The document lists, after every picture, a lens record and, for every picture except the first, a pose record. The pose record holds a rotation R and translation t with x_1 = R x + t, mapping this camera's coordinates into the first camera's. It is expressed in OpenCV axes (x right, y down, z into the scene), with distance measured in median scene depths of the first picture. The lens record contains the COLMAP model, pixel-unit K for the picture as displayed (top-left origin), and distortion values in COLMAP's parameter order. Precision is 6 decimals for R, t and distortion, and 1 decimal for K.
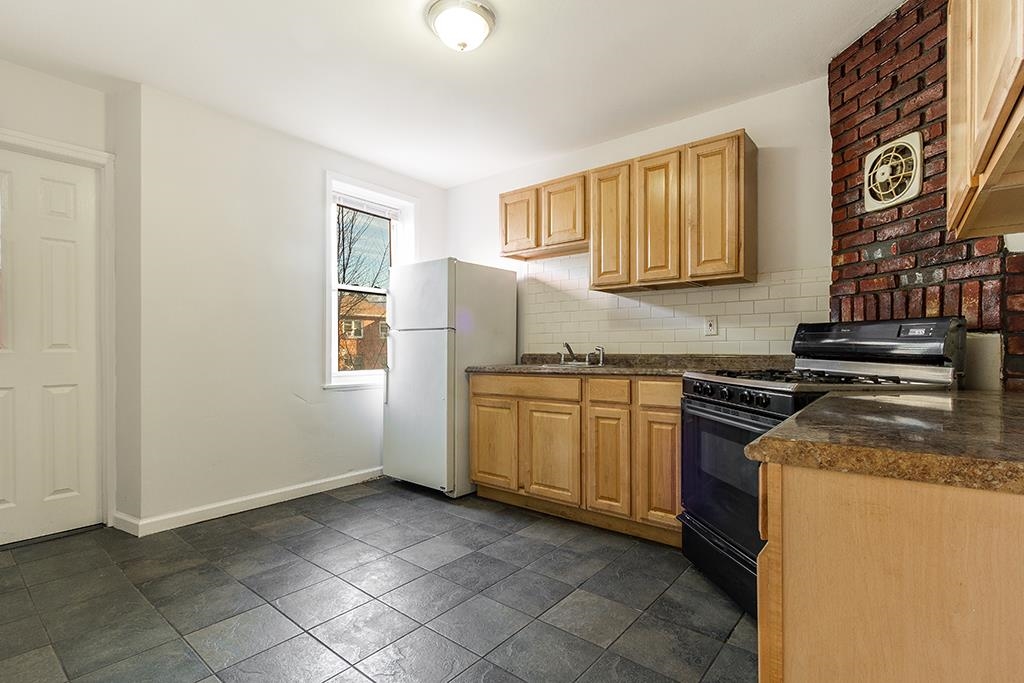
lens RADIAL K [[476.1, 0, 504.6], [0, 476.1, 359.4], [0, 0, 1]] dist [-0.002608, -0.000481]
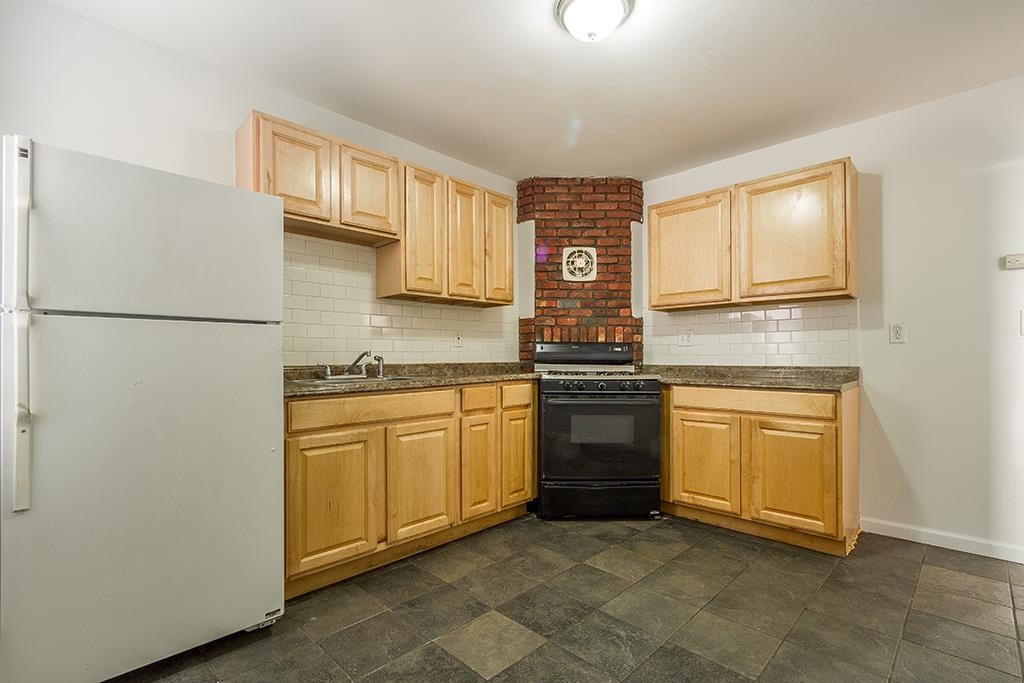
lens RADIAL K [[476.1, 0, 504.6], [0, 476.1, 359.4], [0, 0, 1]] dist [-0.002608, -0.000481]
pose [[0.099243, -0.003718, 0.995056, -0.946661], [0.026518, 0.999648, 0.001091, -0.022046], [-0.994710, 0.026279, 0.099307, 0.978300]]
